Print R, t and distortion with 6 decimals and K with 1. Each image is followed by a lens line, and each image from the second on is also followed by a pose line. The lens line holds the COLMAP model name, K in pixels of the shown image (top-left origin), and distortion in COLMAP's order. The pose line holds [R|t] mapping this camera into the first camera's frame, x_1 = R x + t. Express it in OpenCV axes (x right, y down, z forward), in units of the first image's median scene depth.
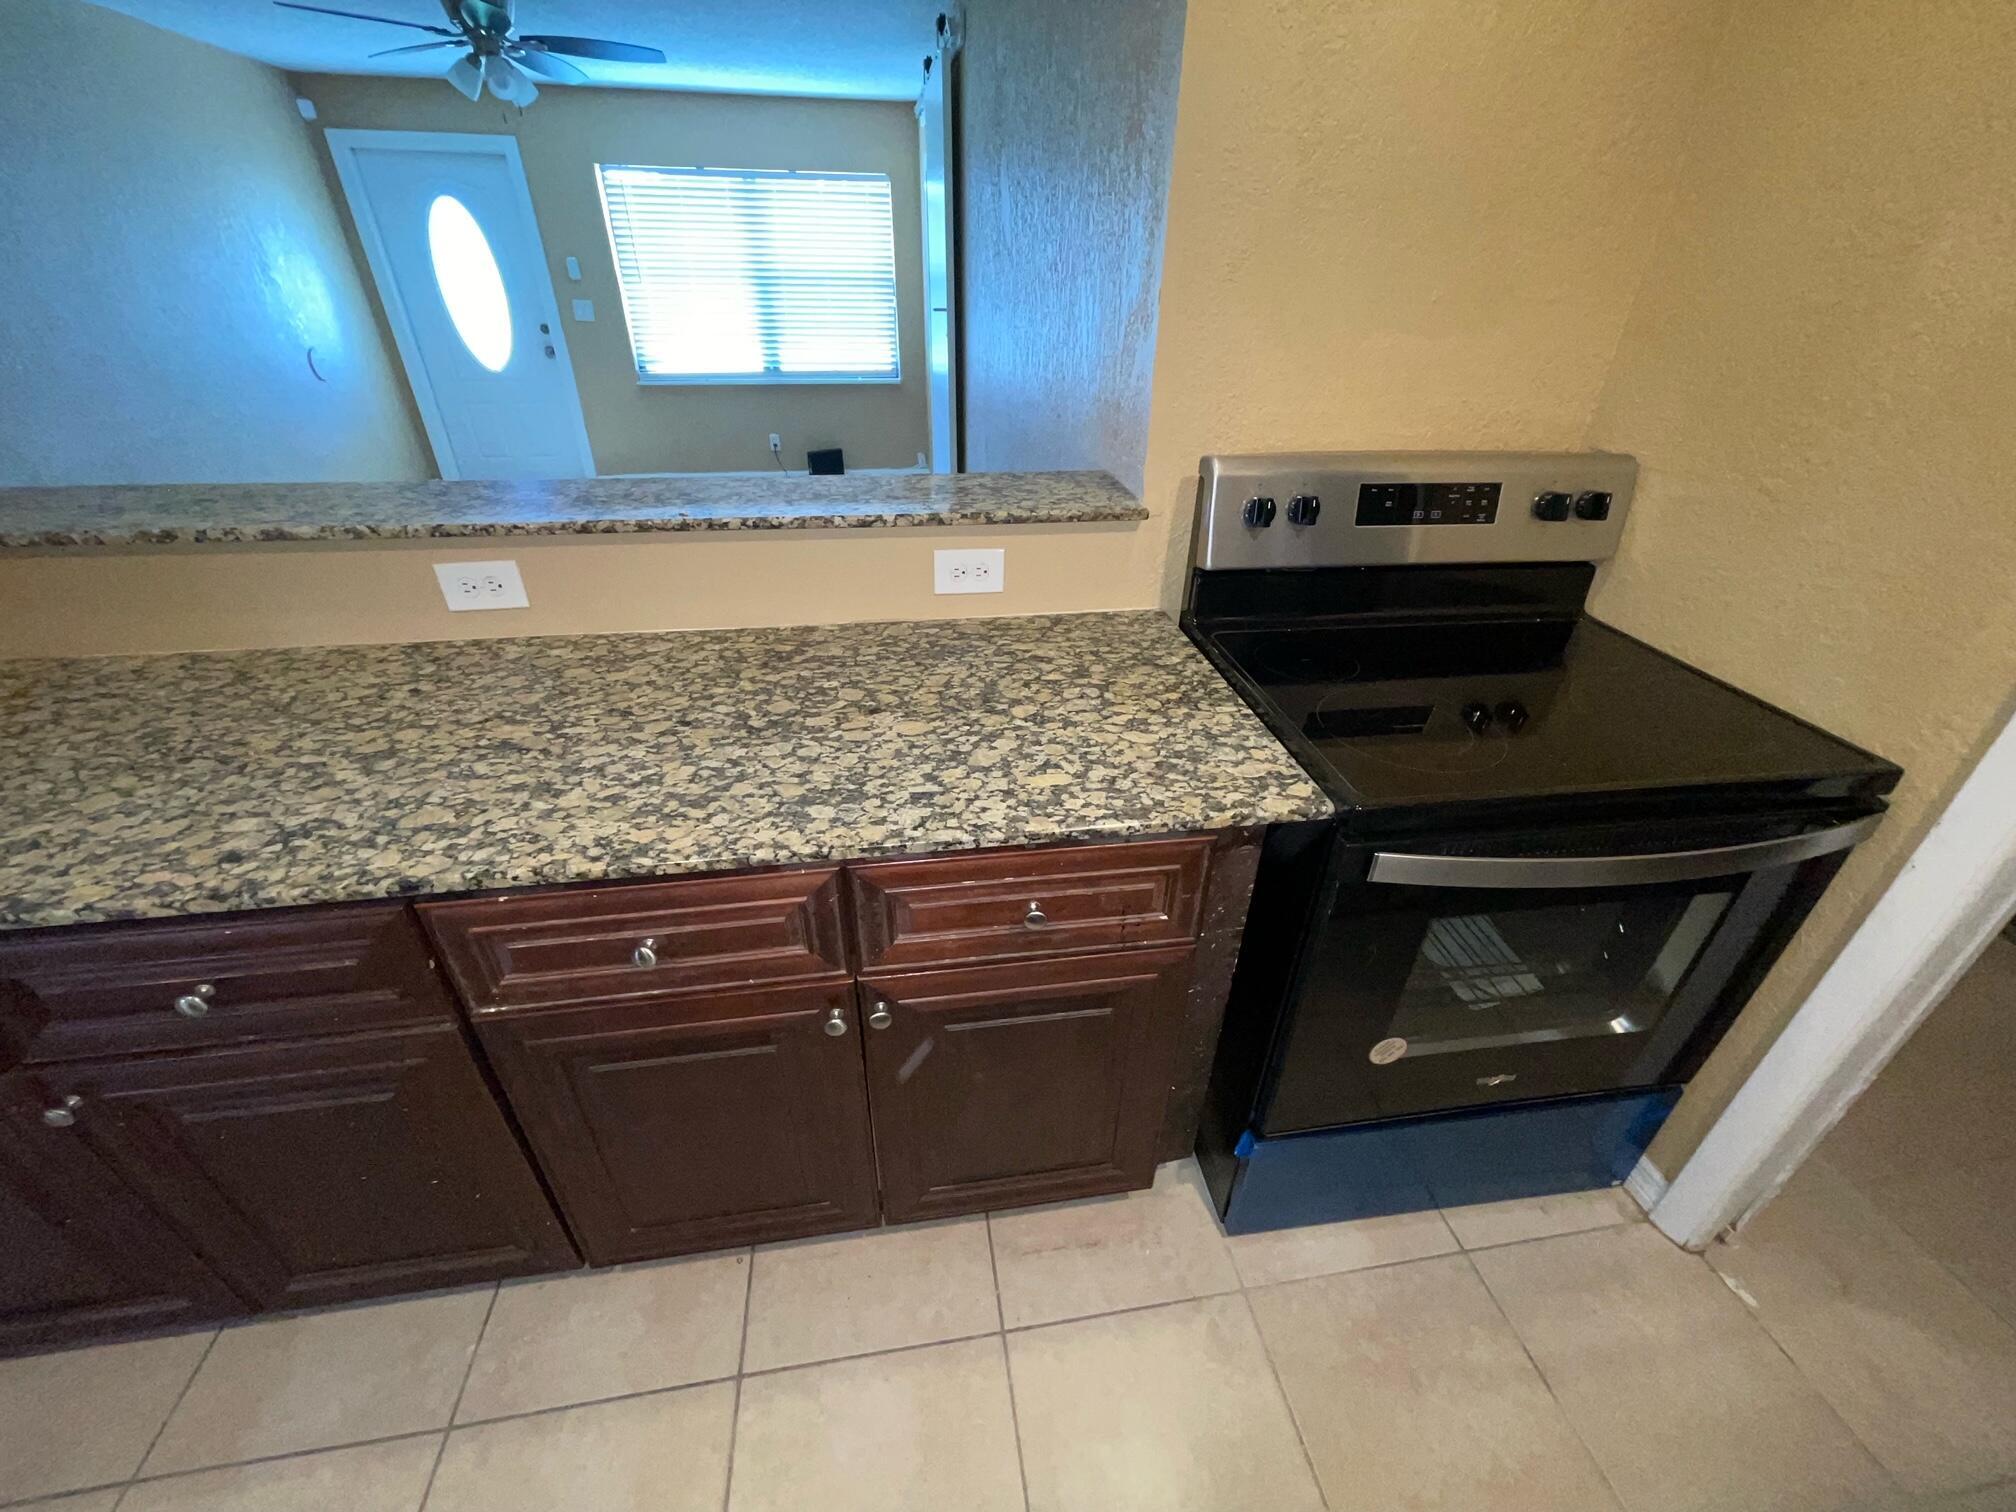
lens RADIAL K [[812.4, 0, 1007.0], [0, 812.4, 764.5], [0, 0, 1]] dist [0.000314, 0.000256]
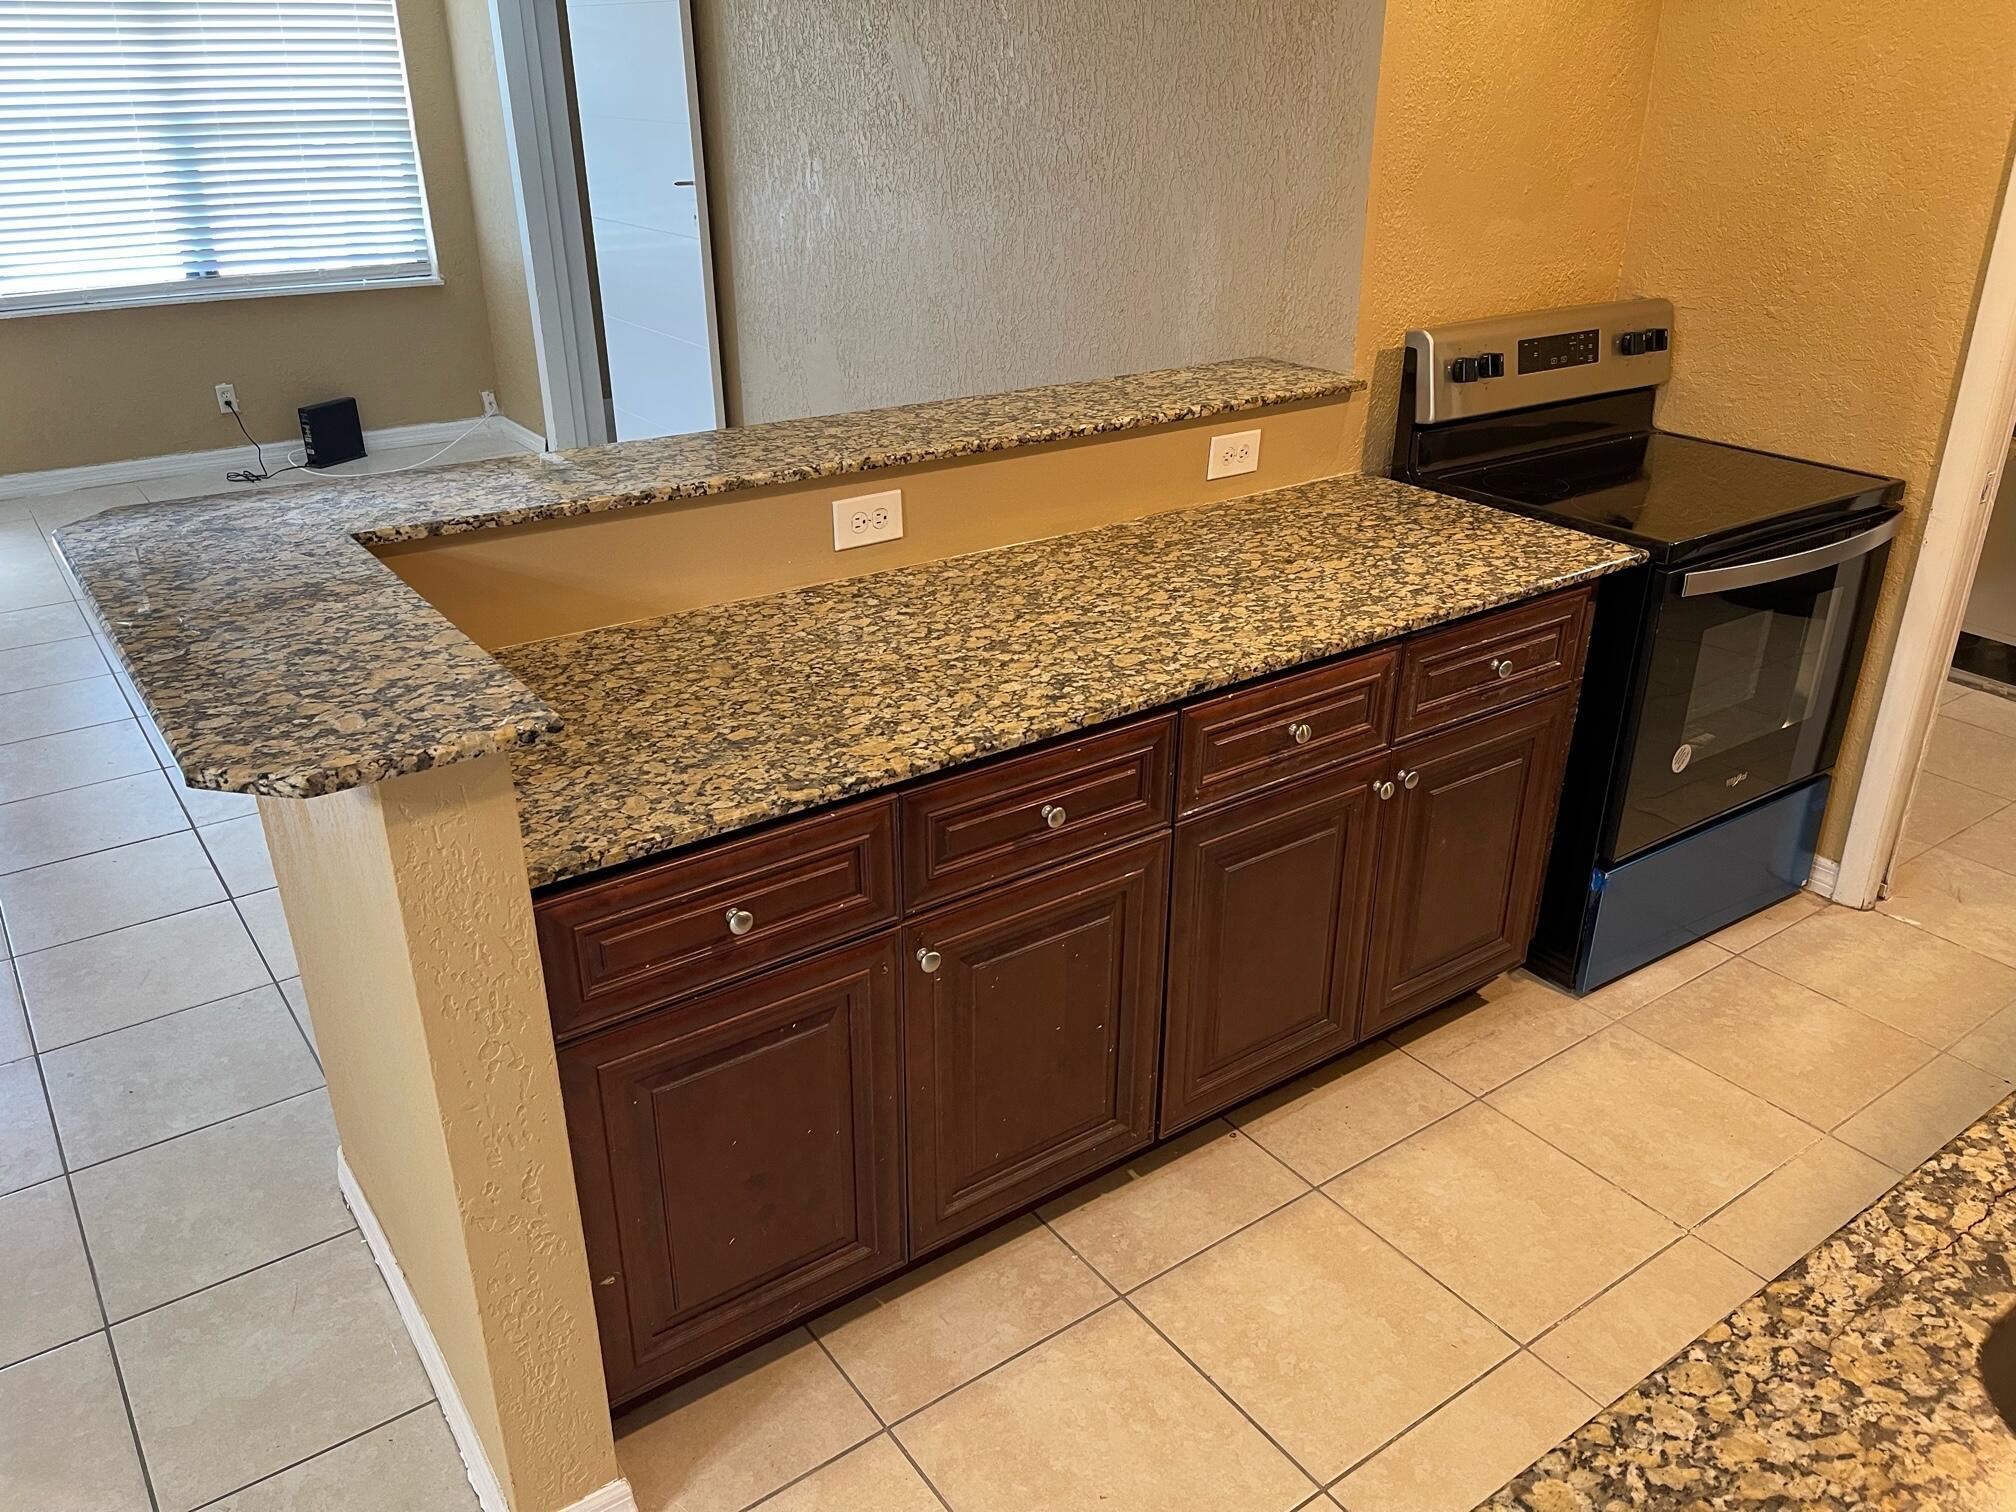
lens RADIAL K [[1512.2, 0, 1025.0], [0, 1512.2, 770.0], [0, 0, 1]] dist [0.081203, -0.102347]
pose [[0.892283, -0.202940, 0.403294, -1.549558], [0.243485, 0.968545, -0.051330, 0.262367], [-0.380191, 0.143997, 0.913630, -0.870076]]
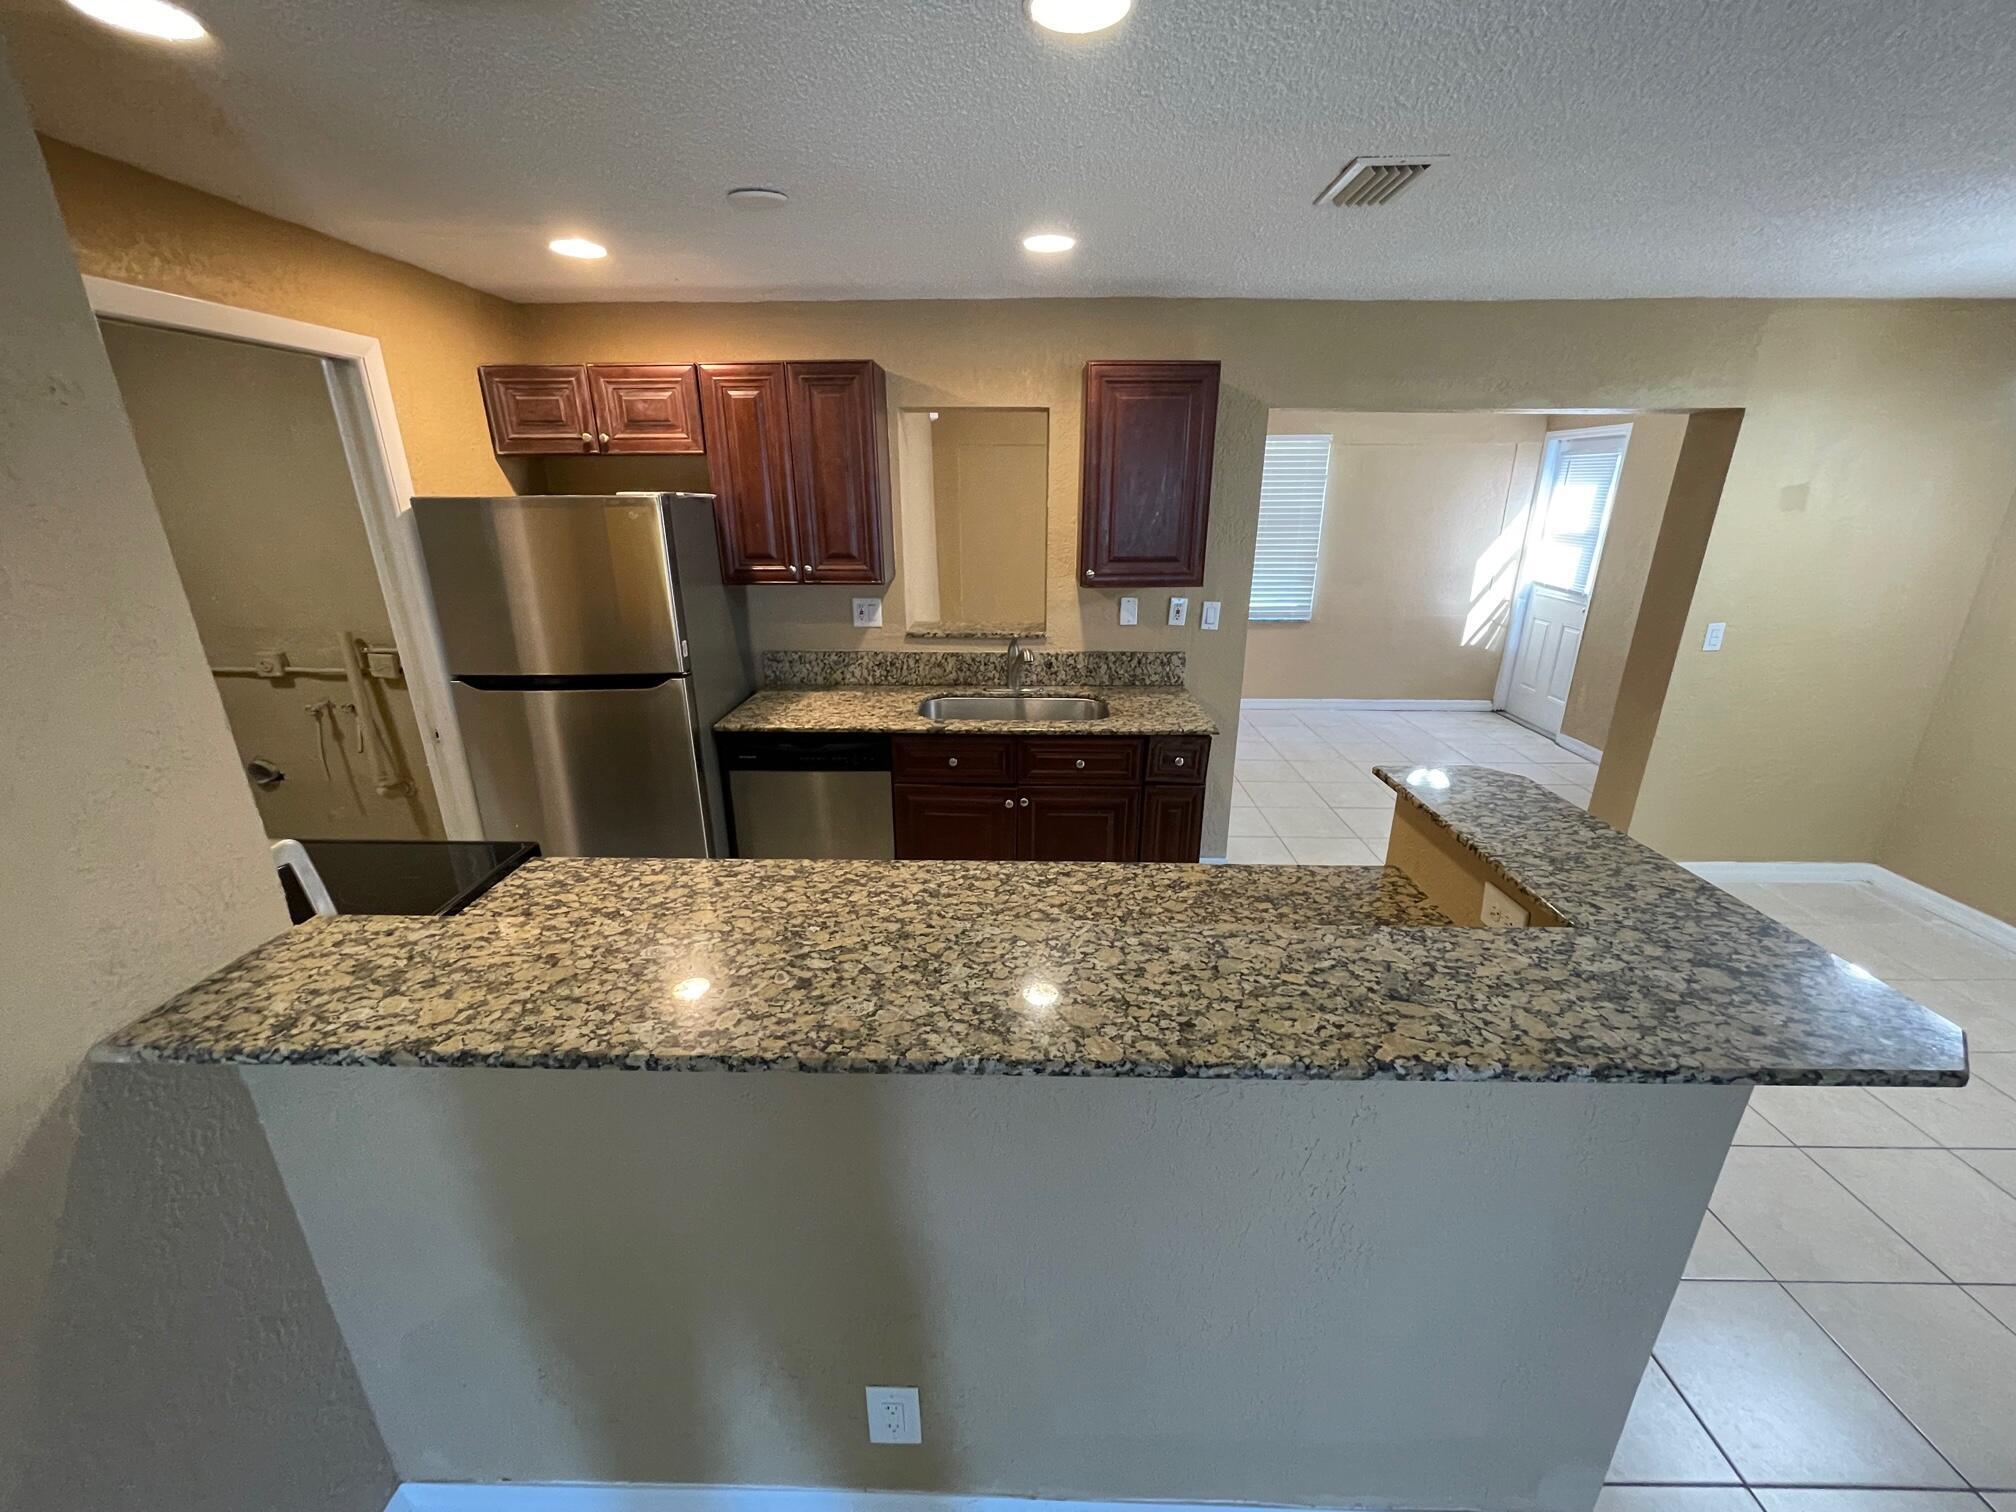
lens RADIAL K [[814.0, 0, 1007.4], [0, 814.0, 764.0], [0, 0, 1]] dist [-0.000824, -0.000241]
pose [[-0.984468, -0.070615, 0.160739, -0.885534], [0.079852, 0.635274, 0.768148, -1.316232], [-0.156356, 0.769052, -0.619768, 1.652308]]
